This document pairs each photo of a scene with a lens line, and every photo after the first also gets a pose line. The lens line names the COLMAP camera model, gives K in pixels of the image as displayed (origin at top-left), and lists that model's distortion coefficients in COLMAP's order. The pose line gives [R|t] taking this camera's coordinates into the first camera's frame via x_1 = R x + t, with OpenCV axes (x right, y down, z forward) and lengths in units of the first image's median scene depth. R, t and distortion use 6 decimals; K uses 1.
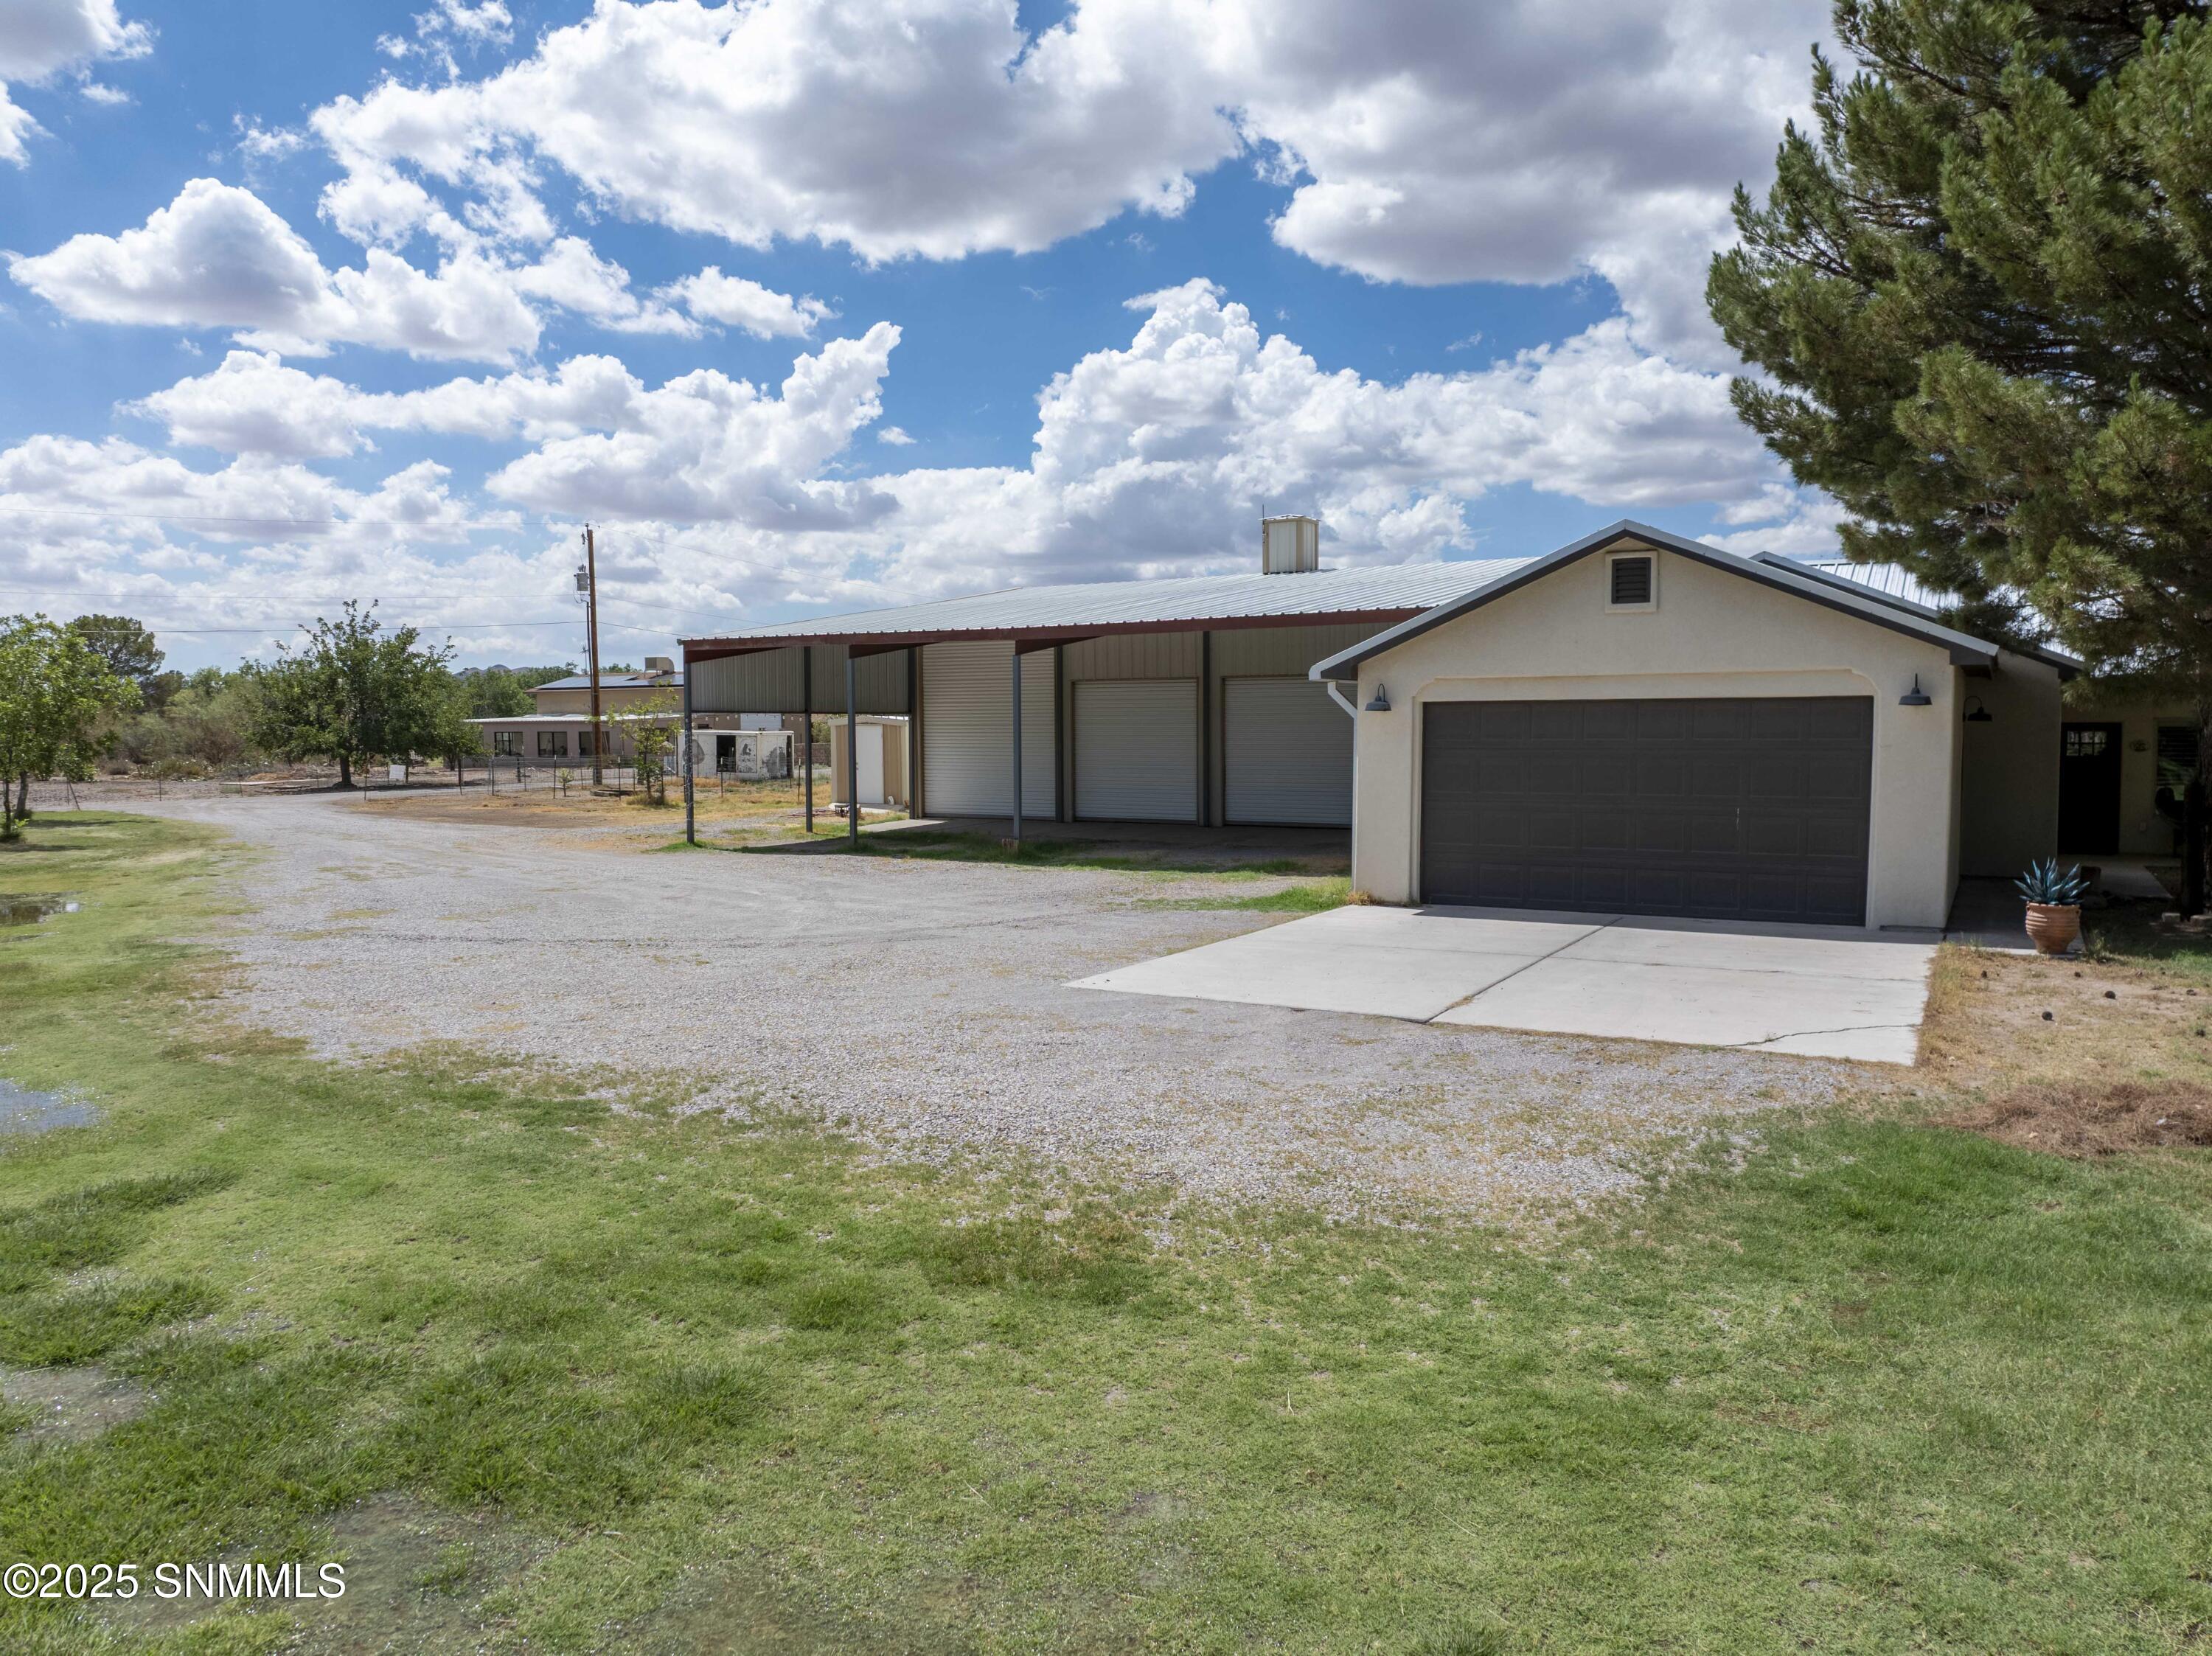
lens RADIAL K [[1552.9, 0, 1075.6], [0, 1552.9, 875.1], [0, 0, 1]] dist [-0.049543, 0.023201]
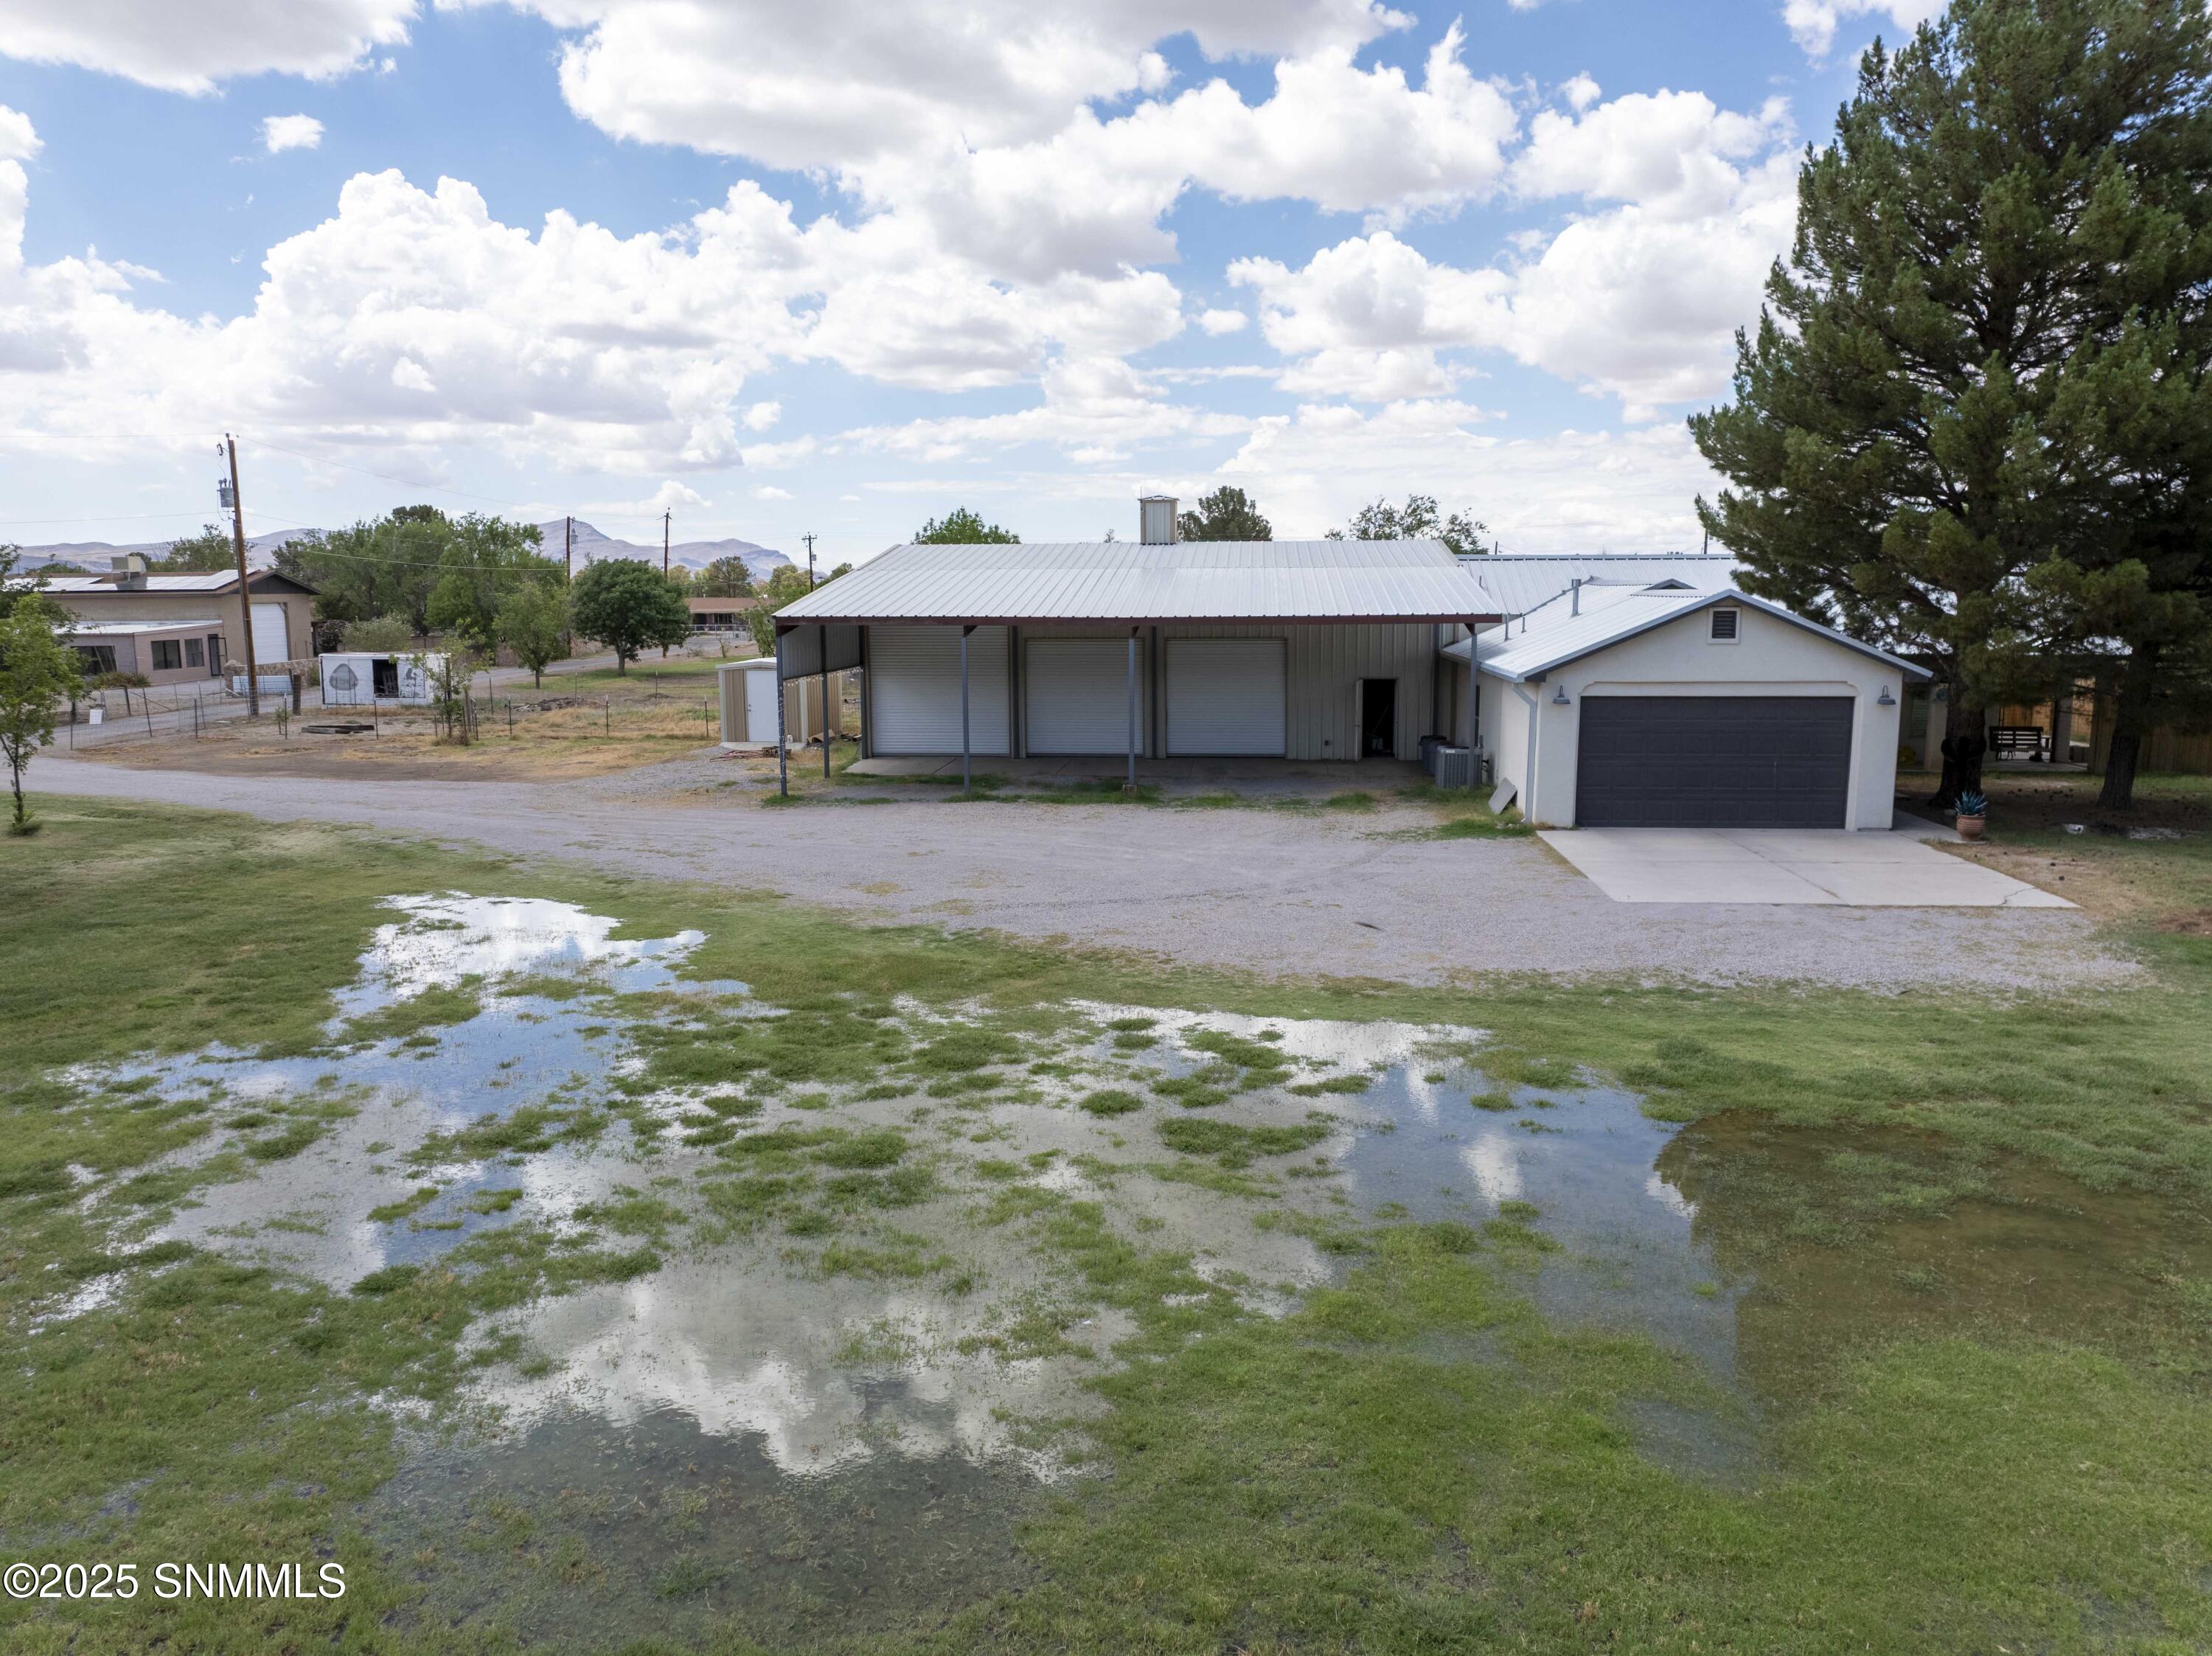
lens RADIAL K [[1552.9, 0, 1087.8], [0, 1552.9, 735.5], [0, 0, 1]] dist [-0.049543, 0.023201]
pose [[0.900628, -0.034379, 0.433229, -0.816255], [0.038976, 0.999239, -0.001731, -0.082173], [-0.432839, 0.018444, 0.901282, -0.156728]]
